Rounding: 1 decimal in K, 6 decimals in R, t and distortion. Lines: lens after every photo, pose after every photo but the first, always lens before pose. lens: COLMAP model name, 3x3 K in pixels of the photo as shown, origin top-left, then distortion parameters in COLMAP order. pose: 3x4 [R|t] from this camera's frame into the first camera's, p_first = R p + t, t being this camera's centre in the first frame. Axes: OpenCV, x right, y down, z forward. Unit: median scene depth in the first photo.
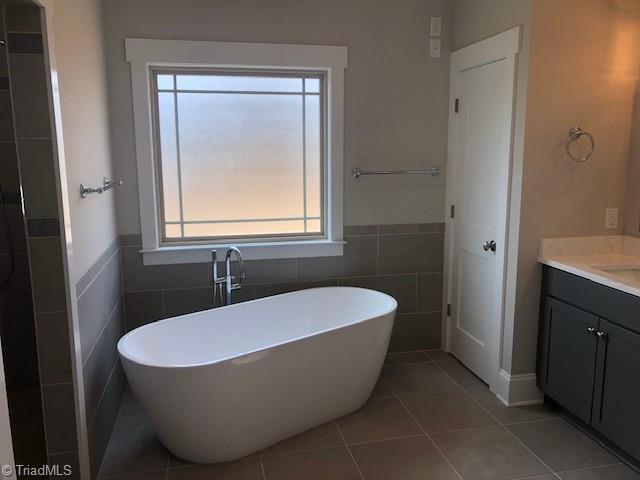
lens RADIAL K [[519.1, 0, 317.7], [0, 519.1, 237.5], [0, 0, 1]] dist [0.004589, 0.003034]
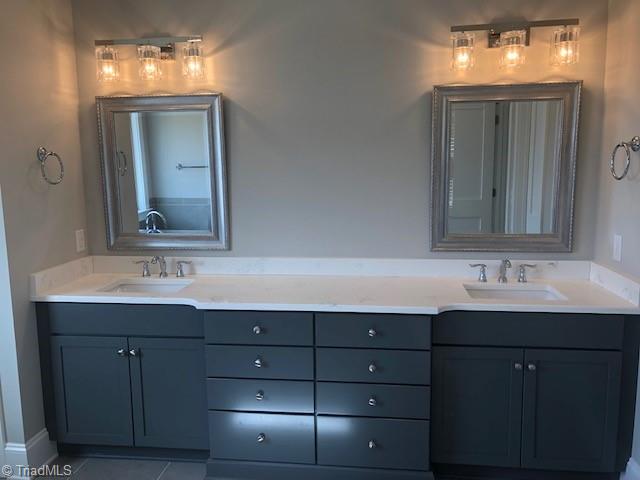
lens RADIAL K [[516.9, 0, 319.8], [0, 516.9, 231.0], [0, 0, 1]] dist [0.001094, -0.001295]
pose [[0.324295, -0.118716, 0.938477, -0.215625], [0.173774, 0.982687, 0.064260, -0.039689], [-0.929858, 0.142243, 0.339310, 0.248257]]
